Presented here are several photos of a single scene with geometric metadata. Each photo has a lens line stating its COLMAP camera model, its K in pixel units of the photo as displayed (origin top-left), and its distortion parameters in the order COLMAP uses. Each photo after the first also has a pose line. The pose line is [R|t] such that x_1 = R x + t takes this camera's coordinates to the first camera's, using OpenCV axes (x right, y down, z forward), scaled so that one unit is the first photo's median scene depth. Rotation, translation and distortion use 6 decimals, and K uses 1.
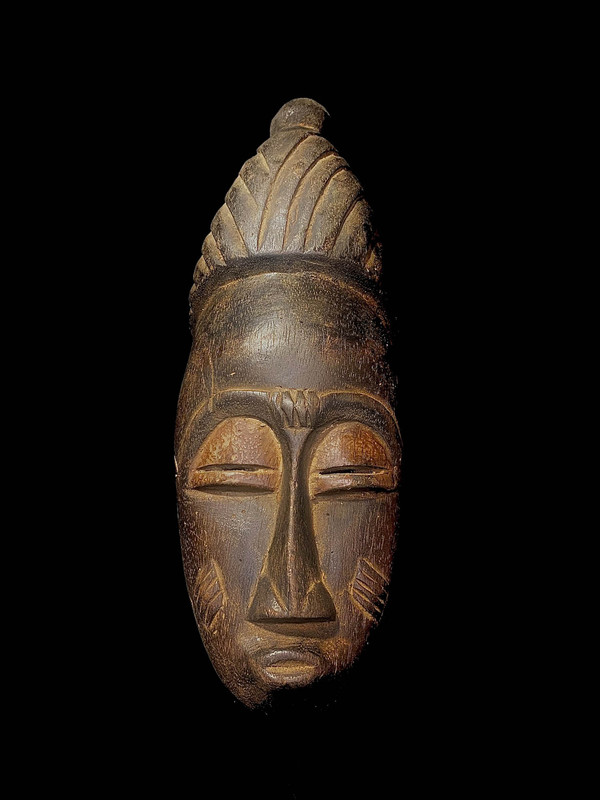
lens RADIAL K [[603.9, 0, 301.1], [0, 603.9, 403.8], [0, 0, 1]] dist [0.032585, -0.029383]
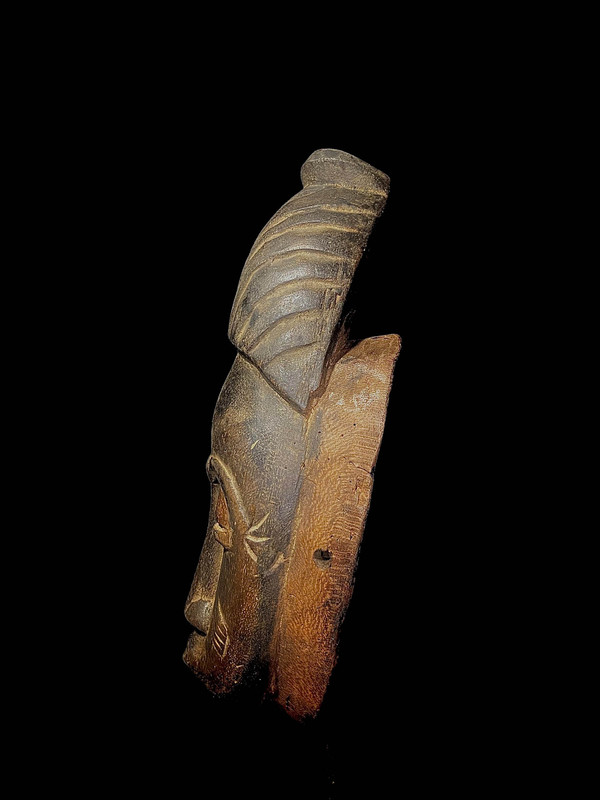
lens RADIAL K [[603.9, 0, 299.8], [0, 603.9, 398.1], [0, 0, 1]] dist [0.032585, -0.029383]
pose [[-0.029523, 0.010316, -0.999511, 1.250284], [0.088097, 0.996082, 0.007679, -0.127998], [0.995674, -0.087827, -0.030316, 1.192500]]
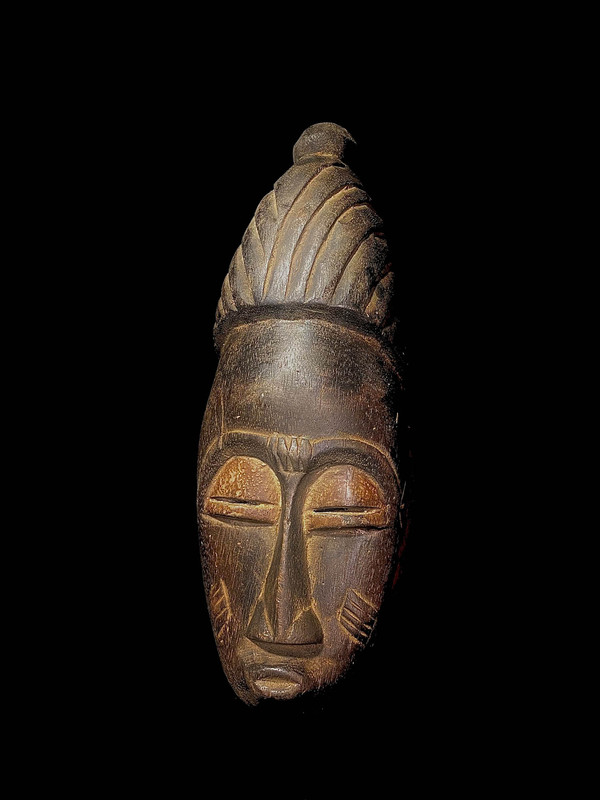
lens RADIAL K [[603.9, 0, 299.4], [0, 603.9, 396.8], [0, 0, 1]] dist [0.032585, -0.029383]
pose [[0.978380, 0.022494, -0.205589, 0.220783], [0.004218, 0.991690, 0.128579, -0.225934], [0.206773, -0.126666, 0.970155, -0.043074]]
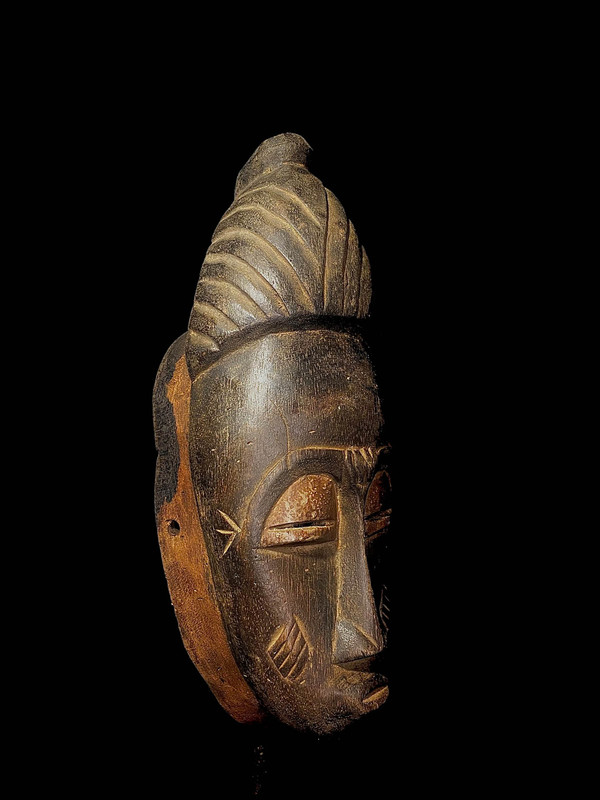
lens RADIAL K [[603.9, 0, 304.0], [0, 603.9, 400.8], [0, 0, 1]] dist [0.032585, -0.029383]
pose [[0.730938, 0.013408, 0.682312, -0.811648], [-0.086558, 0.993554, 0.073203, -0.174672], [-0.676932, -0.112567, 0.727387, 0.268882]]
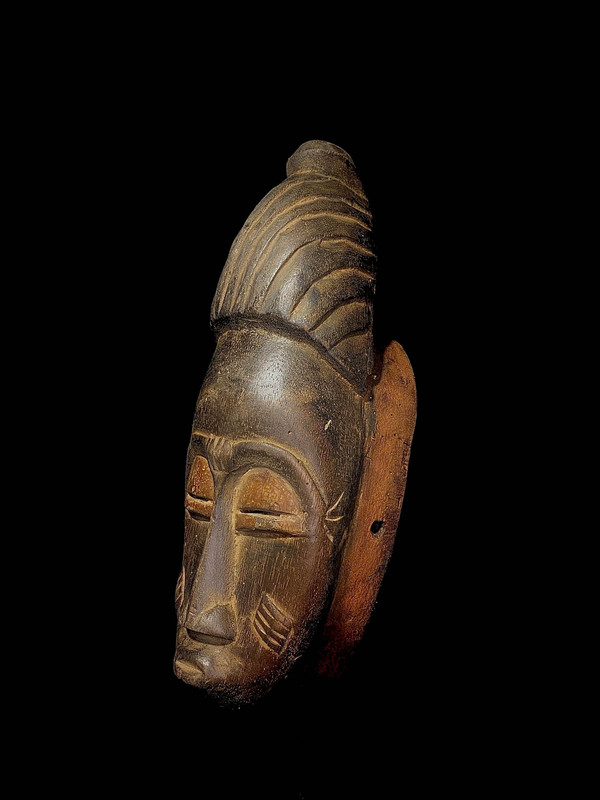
lens RADIAL K [[603.9, 0, 299.2], [0, 603.9, 399.6], [0, 0, 1]] dist [0.032585, -0.029383]
pose [[0.720114, 0.013078, -0.693732, 0.877368], [0.036706, 0.997704, 0.056910, -0.151564], [0.692884, -0.066445, 0.717981, 0.264666]]
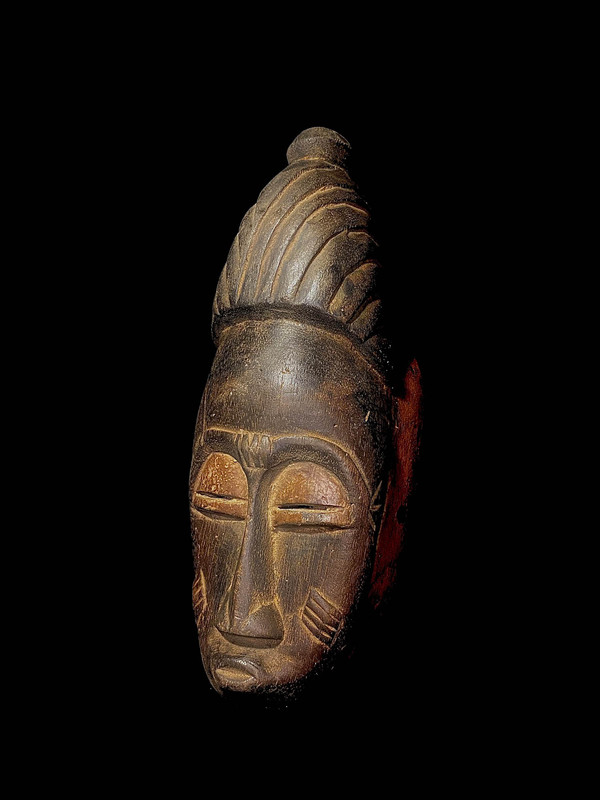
lens RADIAL K [[603.9, 0, 297.6], [0, 603.9, 397.3], [0, 0, 1]] dist [0.032585, -0.029383]
pose [[0.886072, 0.009553, -0.463449, 0.560743], [0.038908, 0.994727, 0.094891, -0.185421], [0.461911, -0.102112, 0.881028, 0.056226]]
